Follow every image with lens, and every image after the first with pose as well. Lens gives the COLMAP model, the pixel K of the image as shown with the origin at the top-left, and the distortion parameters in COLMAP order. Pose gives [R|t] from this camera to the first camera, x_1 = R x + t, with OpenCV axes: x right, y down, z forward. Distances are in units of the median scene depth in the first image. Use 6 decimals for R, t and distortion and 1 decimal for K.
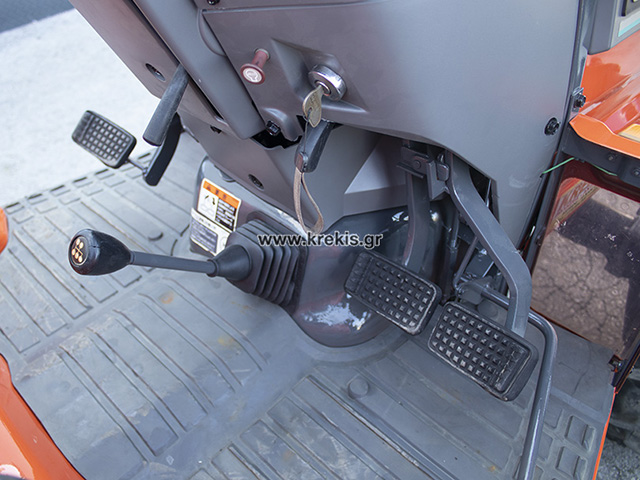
lens RADIAL K [[586.6, 0, 319.8], [0, 586.6, 240.6], [0, 0, 1]] dist [-0.106020, 0.000000]
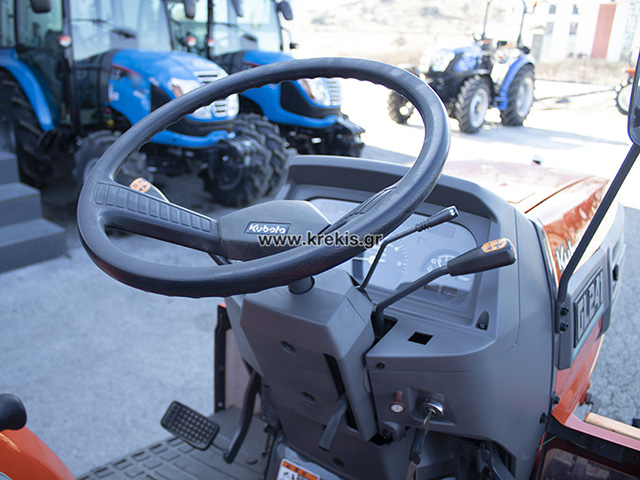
lens RADIAL K [[586.6, 0, 300.0], [0, 586.6, 234.2], [0, 0, 1]] dist [-0.106020, 0.000000]
pose [[0.988115, 0.021986, 0.152133, -0.343349], [0.040691, 0.916997, -0.396814, -0.050194], [-0.148230, 0.398289, 0.905204, -0.343199]]
